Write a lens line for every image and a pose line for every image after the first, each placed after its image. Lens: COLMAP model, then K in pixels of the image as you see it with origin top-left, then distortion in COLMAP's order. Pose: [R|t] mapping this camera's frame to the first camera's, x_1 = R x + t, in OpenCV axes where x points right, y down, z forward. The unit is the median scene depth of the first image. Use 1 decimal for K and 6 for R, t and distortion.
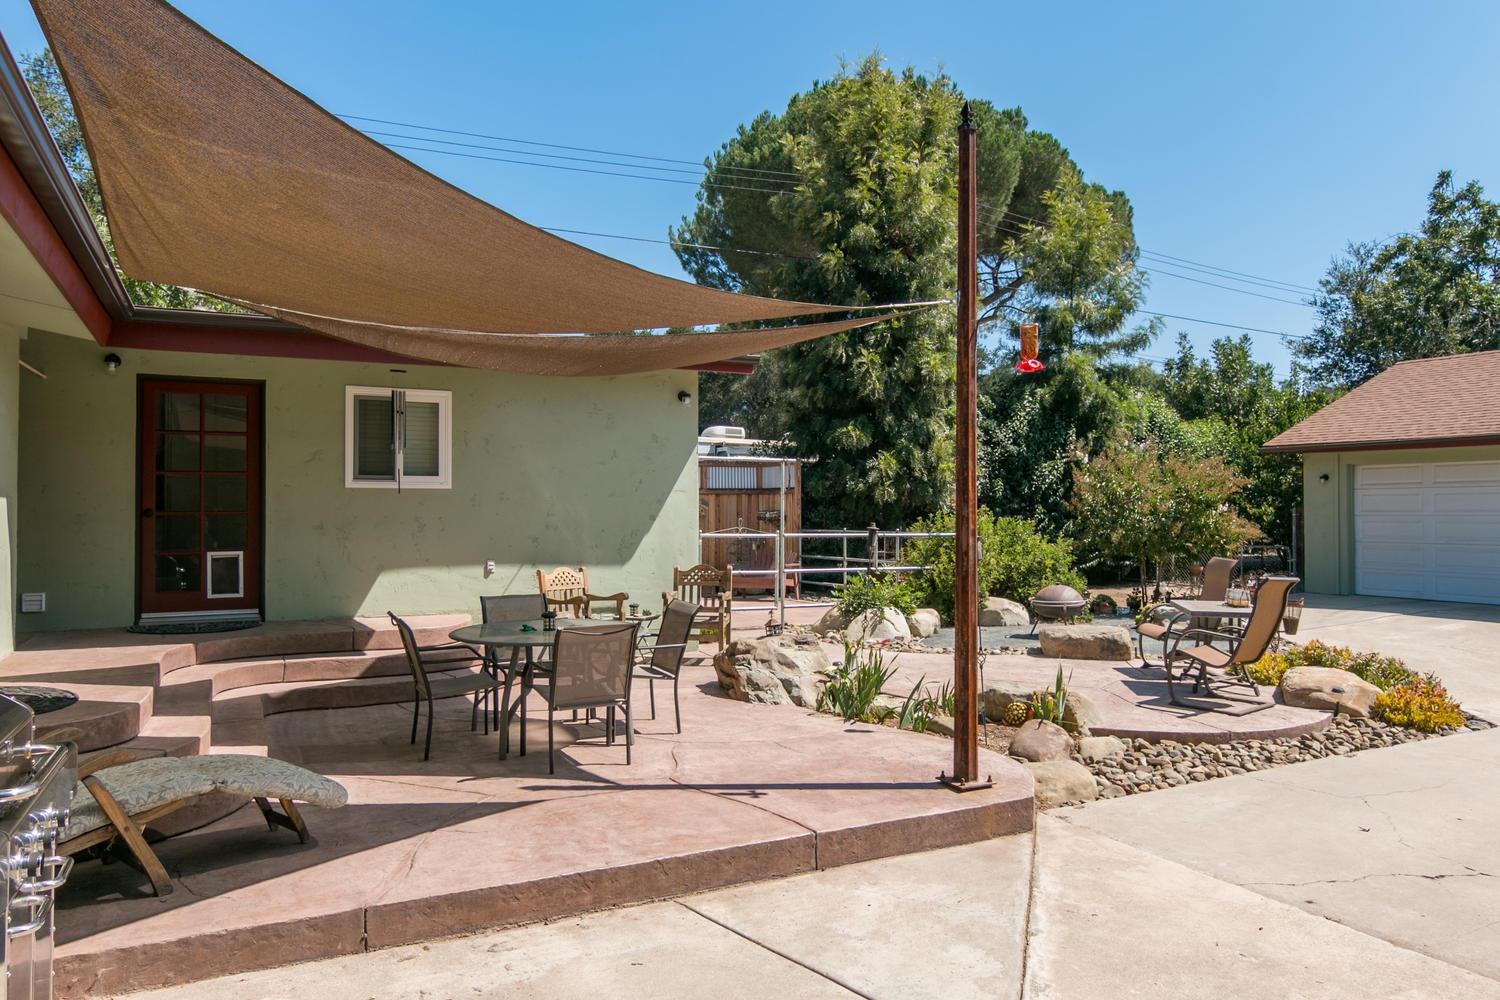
lens RADIAL K [[1049.1, 0, 746.5], [0, 1049.1, 500.8], [0, 0, 1]] dist [0.003945, -0.005363]
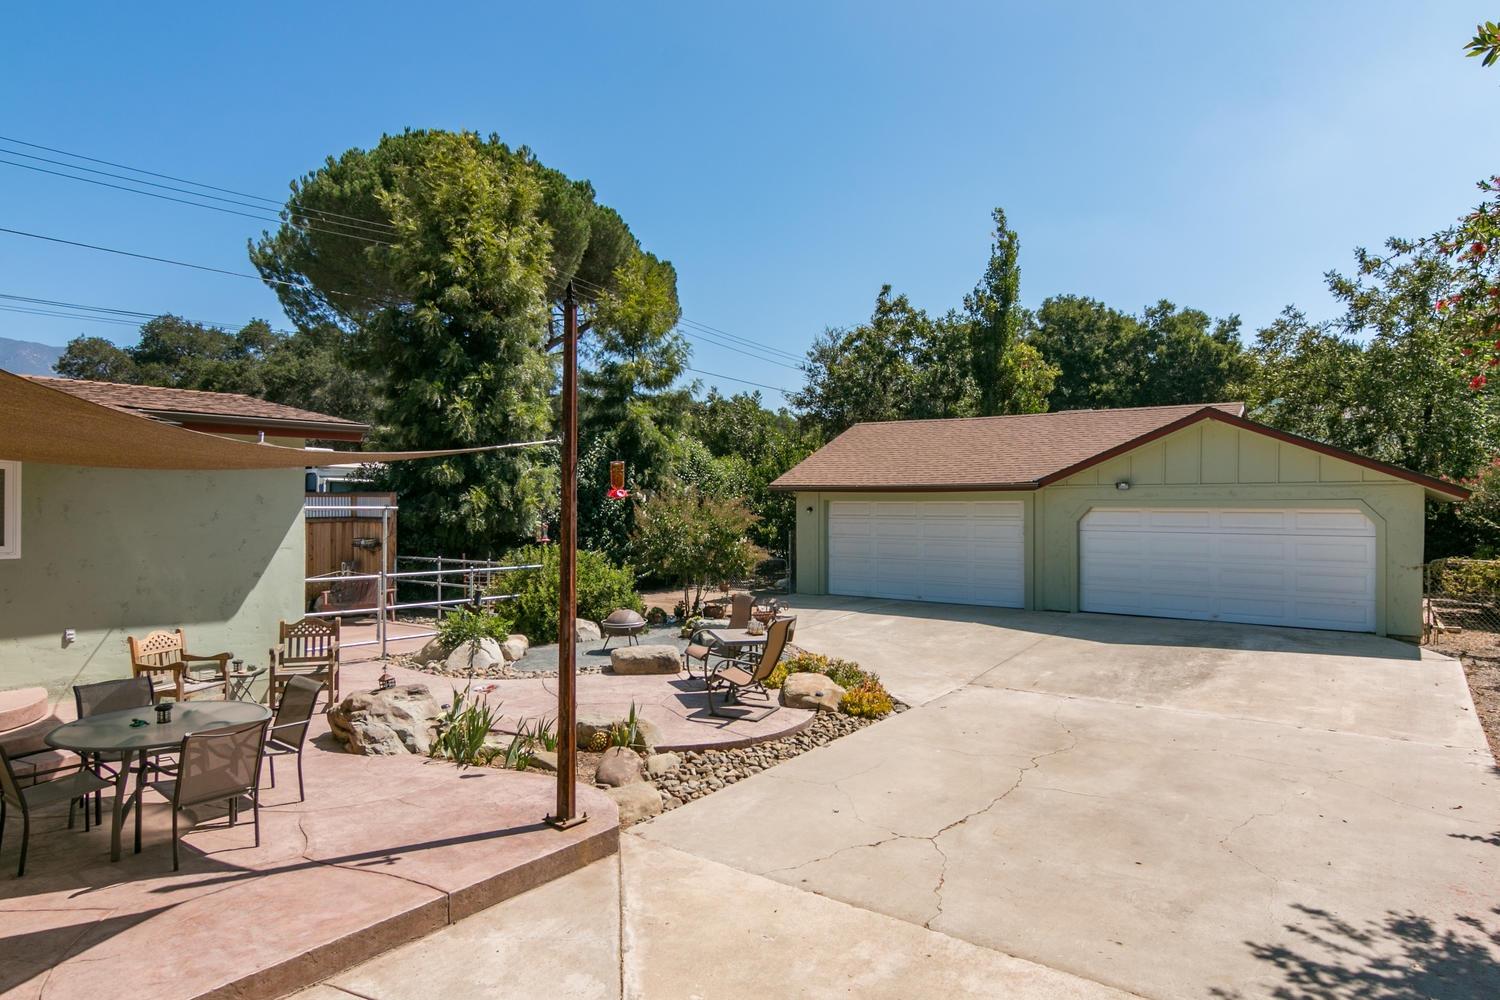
lens RADIAL K [[903.8, 0, 780.5], [0, 903.8, 492.9], [0, 0, 1]] dist [-0.008427, 0.004815]
pose [[0.889368, 0.005721, 0.457157, -0.037243], [-0.011460, 0.999886, 0.009783, -0.084351], [-0.457049, -0.013940, 0.889332, -0.051631]]
